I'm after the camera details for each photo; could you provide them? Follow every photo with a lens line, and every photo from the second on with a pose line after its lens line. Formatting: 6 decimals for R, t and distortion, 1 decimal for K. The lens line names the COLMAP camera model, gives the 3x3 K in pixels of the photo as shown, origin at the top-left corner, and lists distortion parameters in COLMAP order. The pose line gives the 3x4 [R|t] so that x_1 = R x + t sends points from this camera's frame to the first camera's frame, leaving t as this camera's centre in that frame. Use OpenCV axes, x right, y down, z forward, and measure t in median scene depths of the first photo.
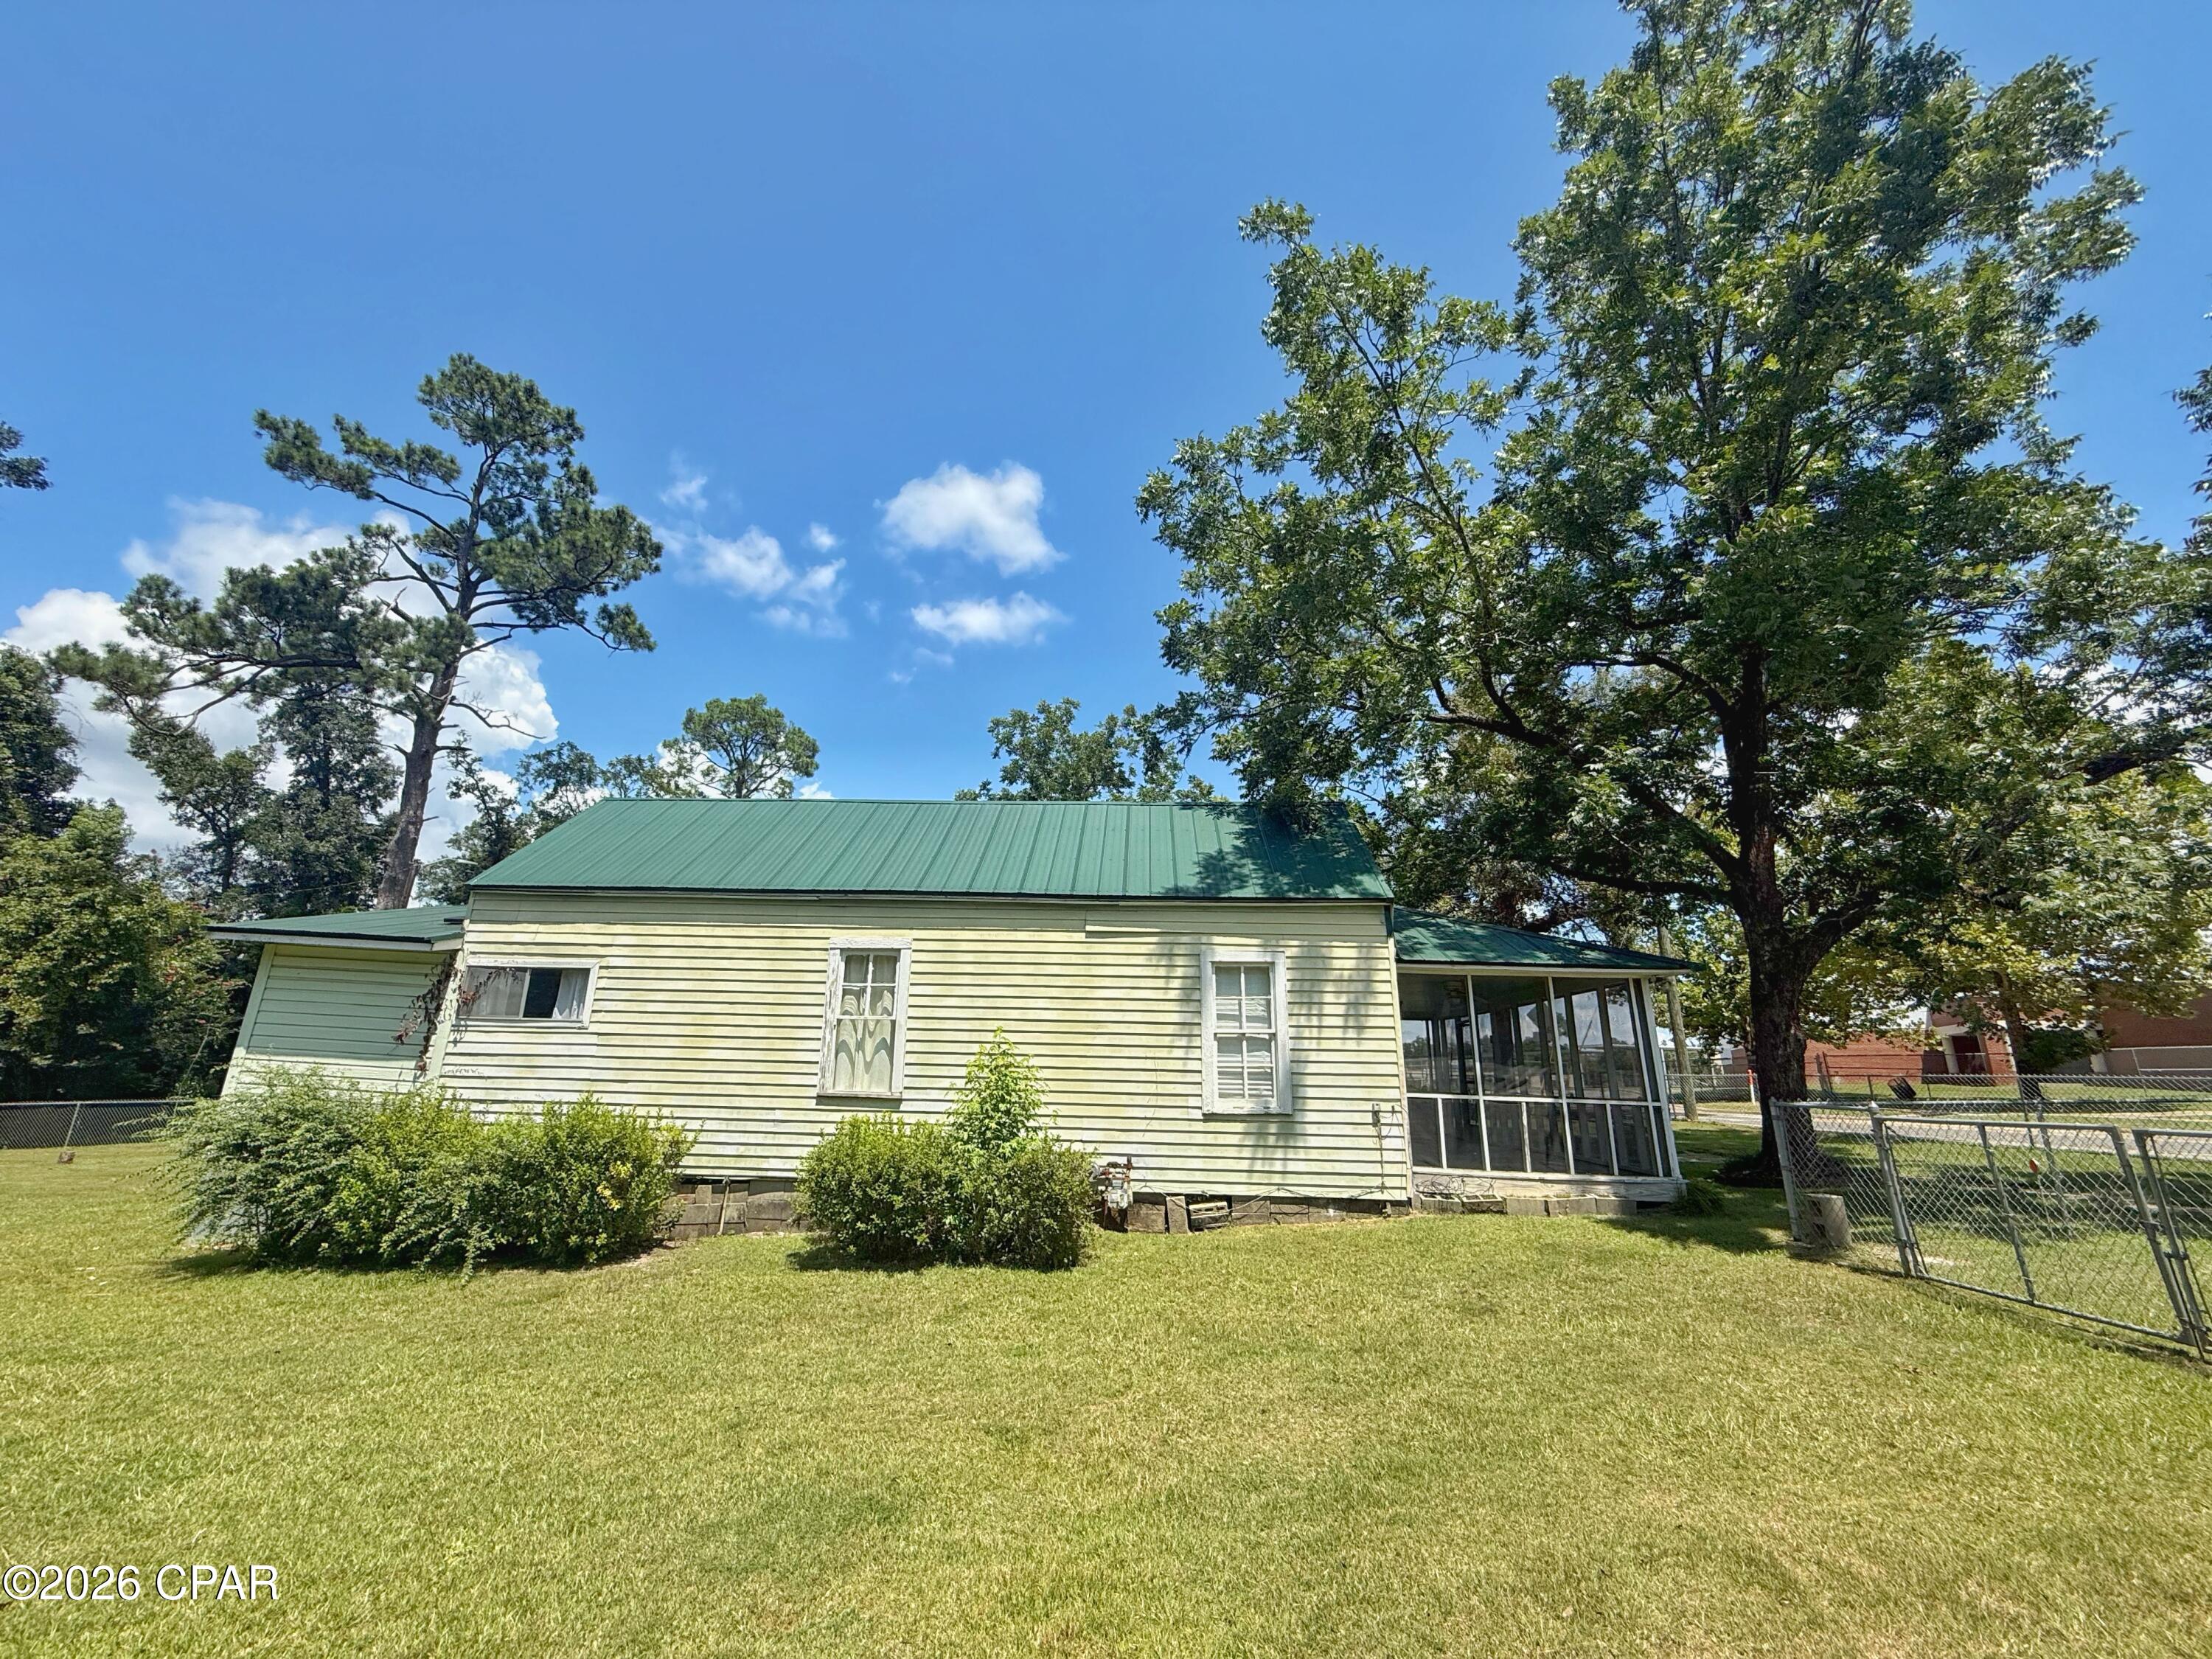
lens RADIAL K [[882.4, 0, 1098.7], [0, 882.4, 829.1], [0, 0, 1]] dist [-0.000846, -0.000243]
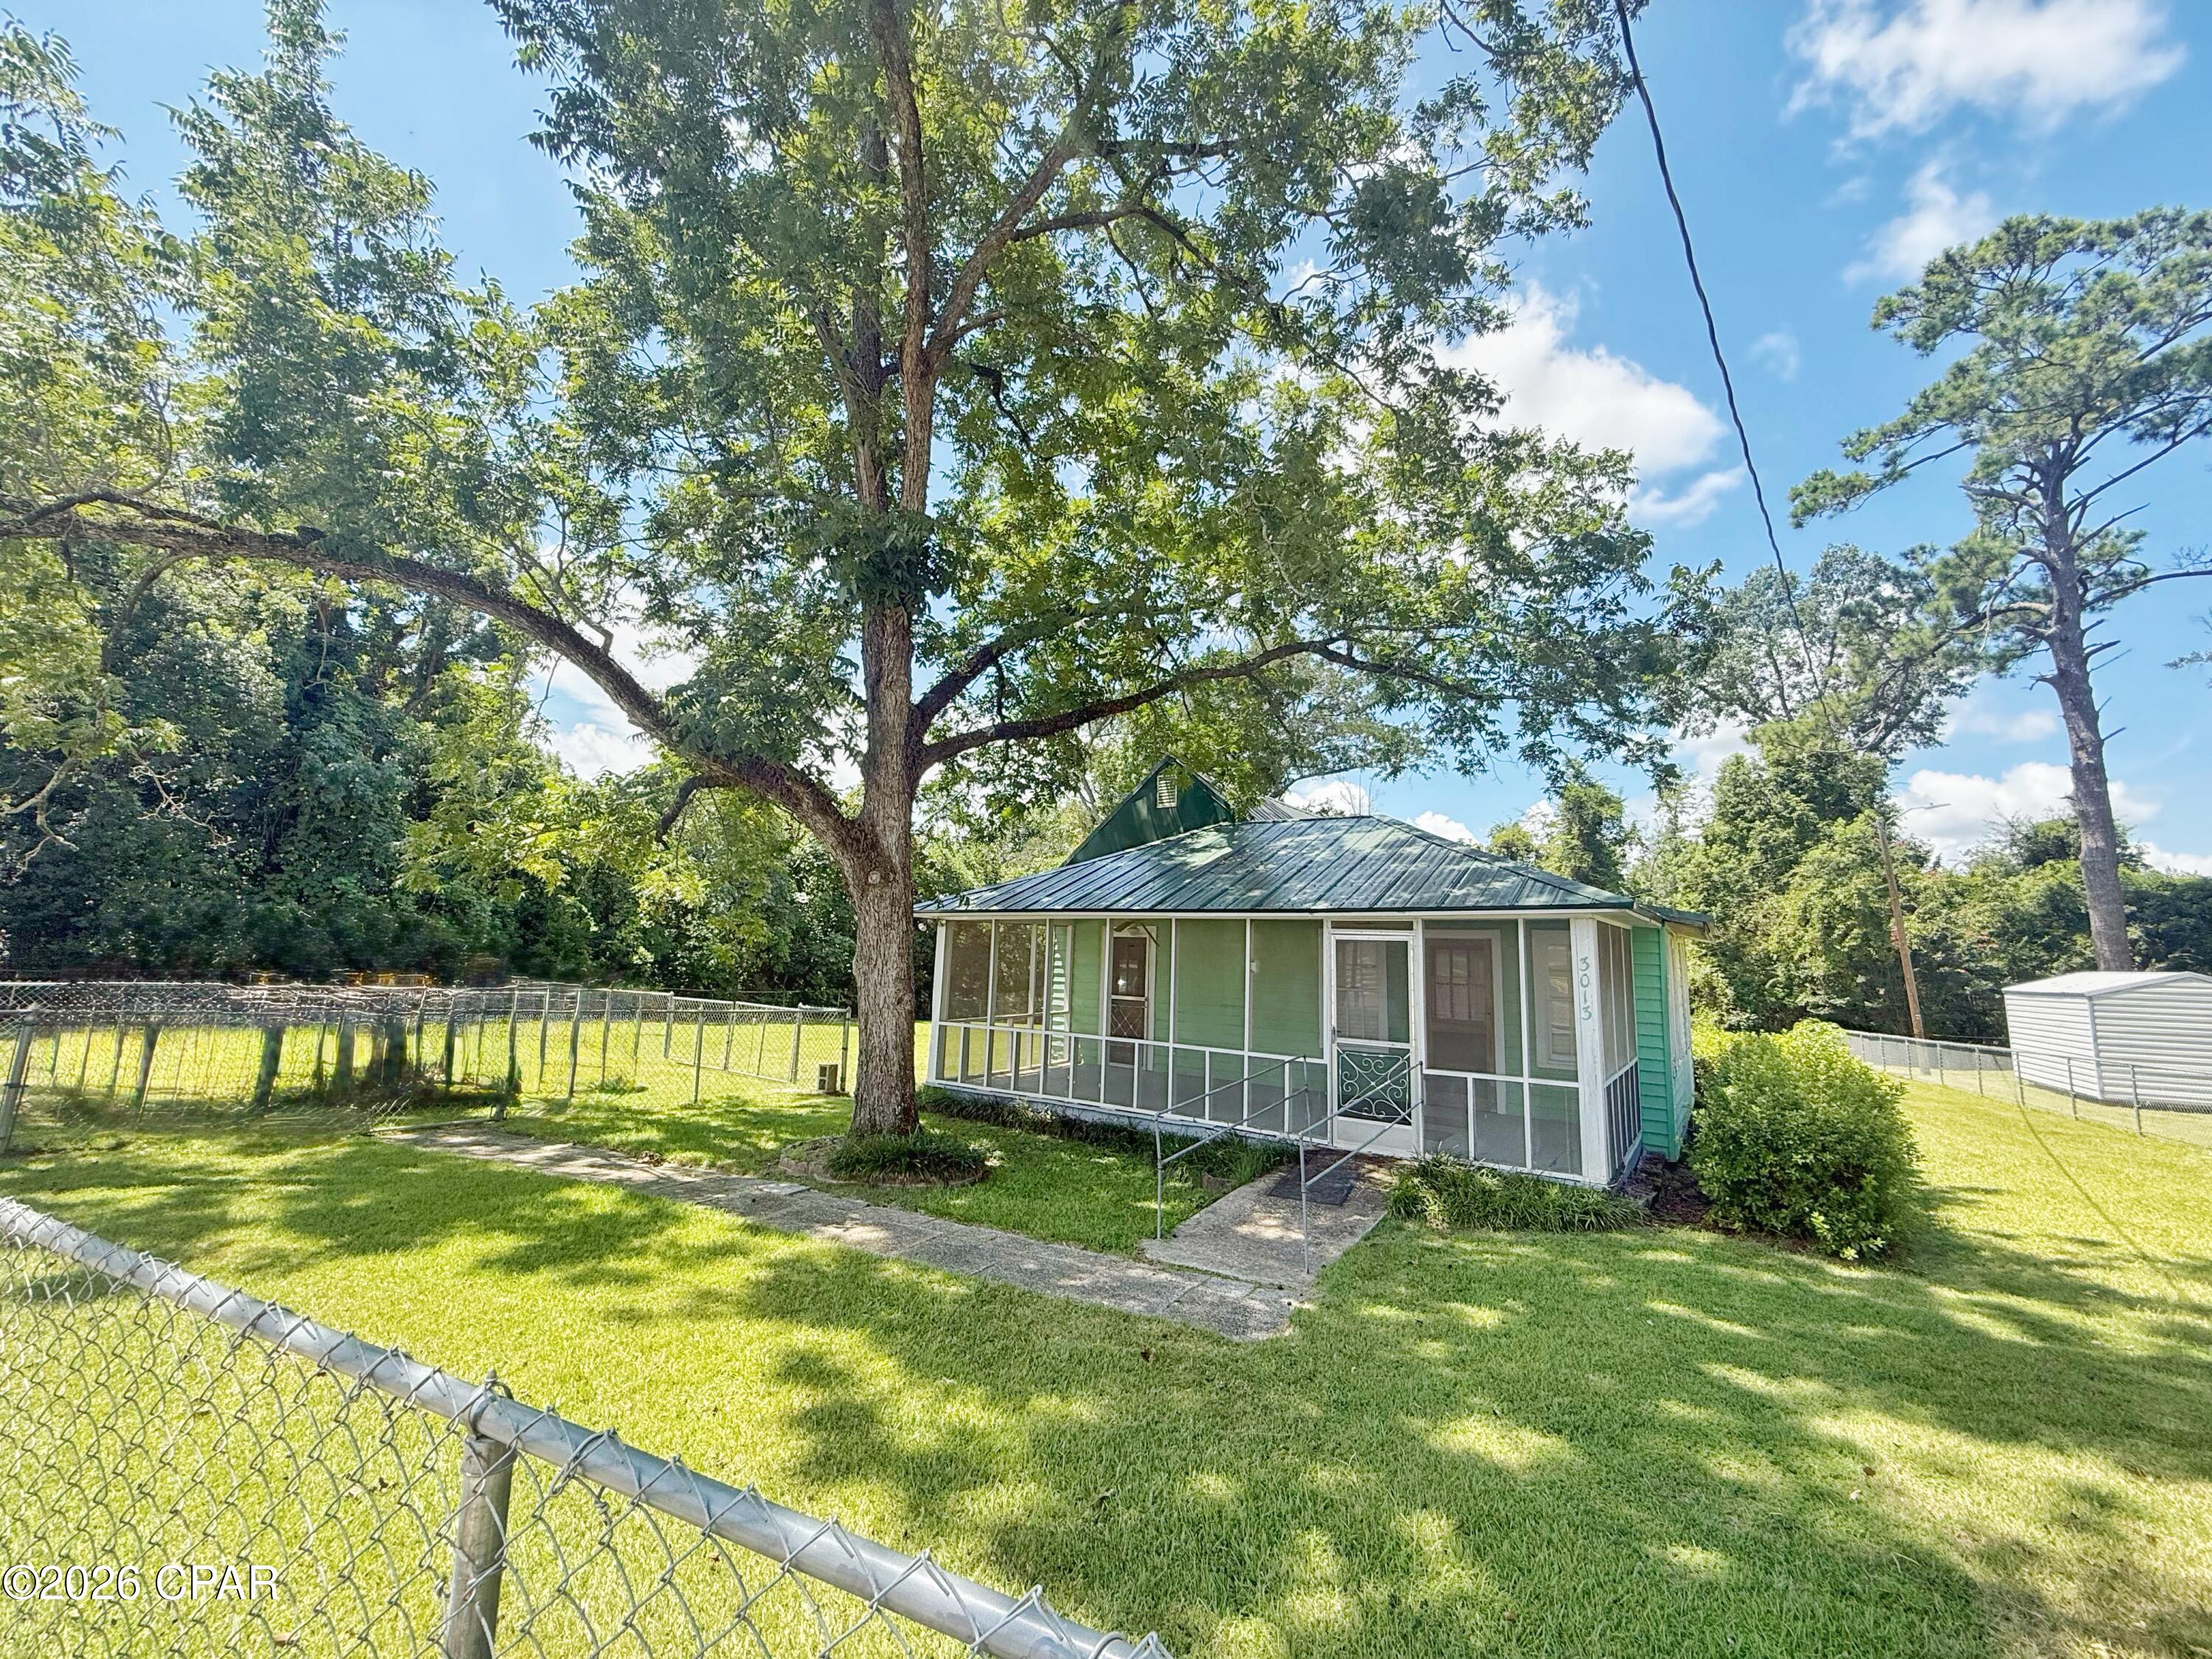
lens RADIAL K [[882.4, 0, 1098.7], [0, 882.4, 829.1], [0, 0, 1]] dist [-0.000846, -0.000243]
pose [[-0.532746, -0.150967, -0.832701, 0.433556], [0.198723, 0.934131, -0.296495, 0.122210], [0.822612, -0.323433, -0.467653, 0.503498]]
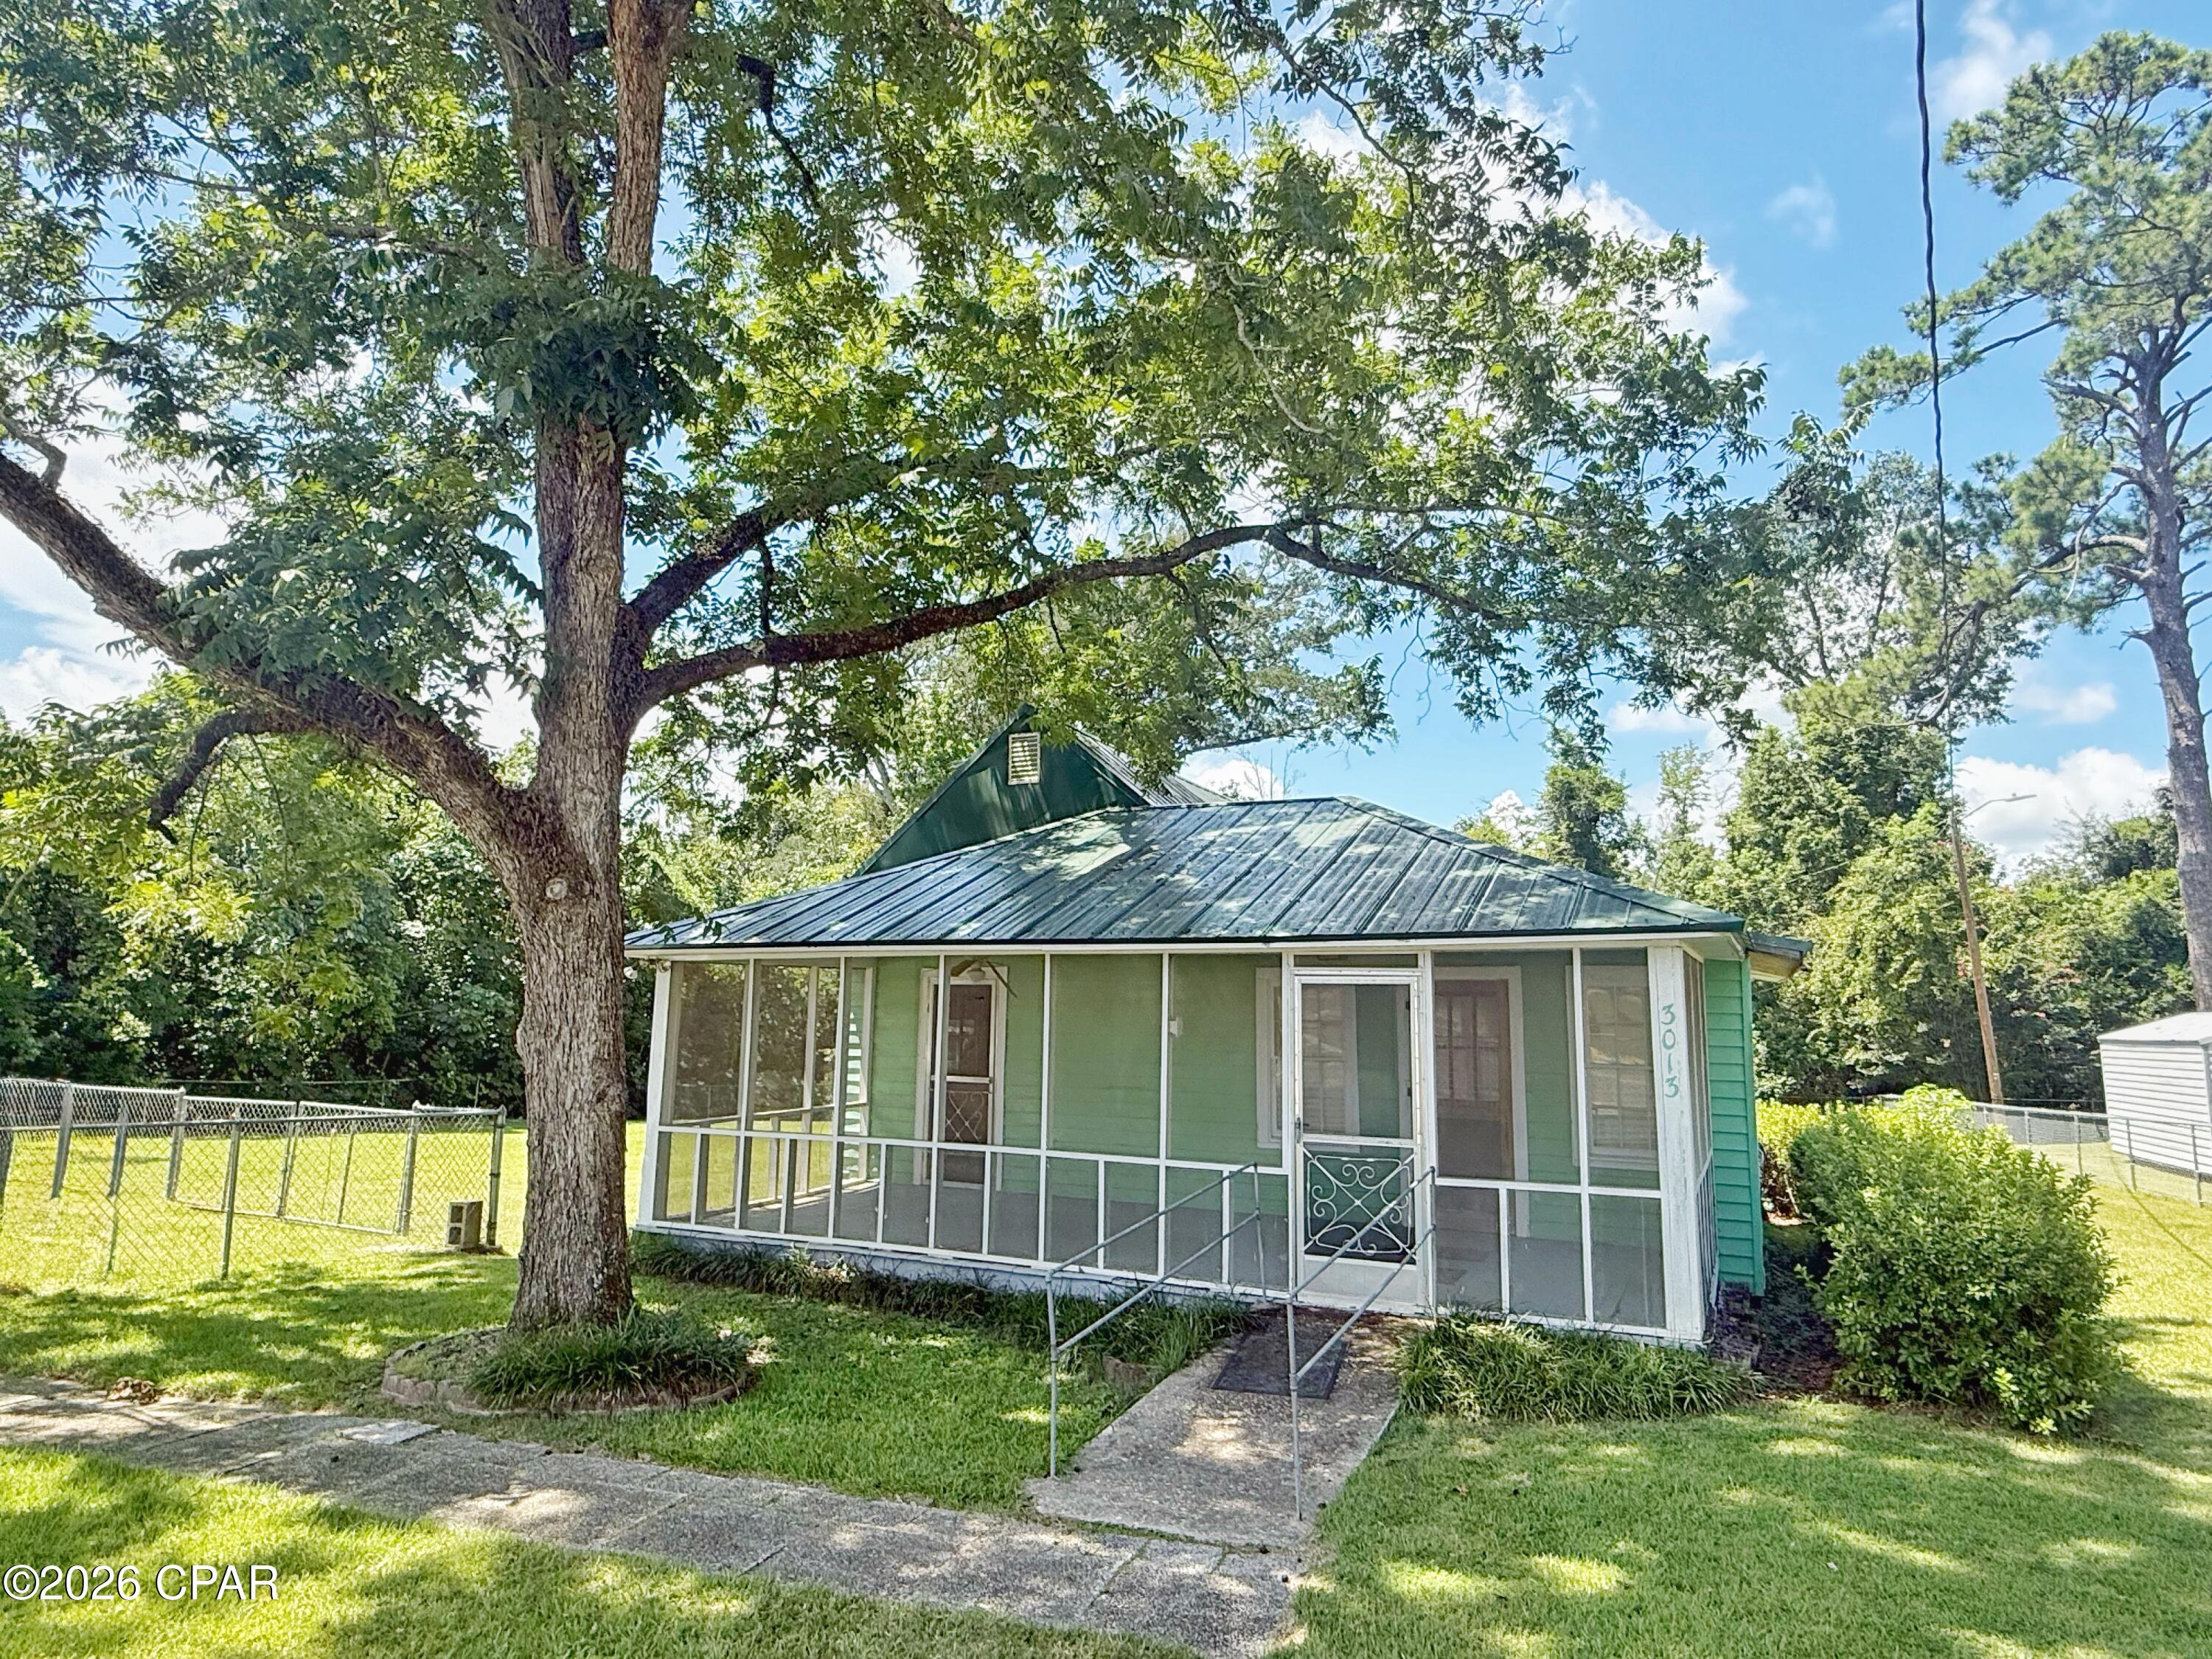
lens RADIAL K [[1296.9, 0, 1099.9], [0, 1296.9, 829.0], [0, 0, 1]] dist [-0.000021, 0.000041]
pose [[-0.389834, -0.151721, -0.908301, 0.421583], [0.238438, 0.936068, -0.258695, 0.117157], [0.889481, -0.317422, -0.328735, 0.486751]]
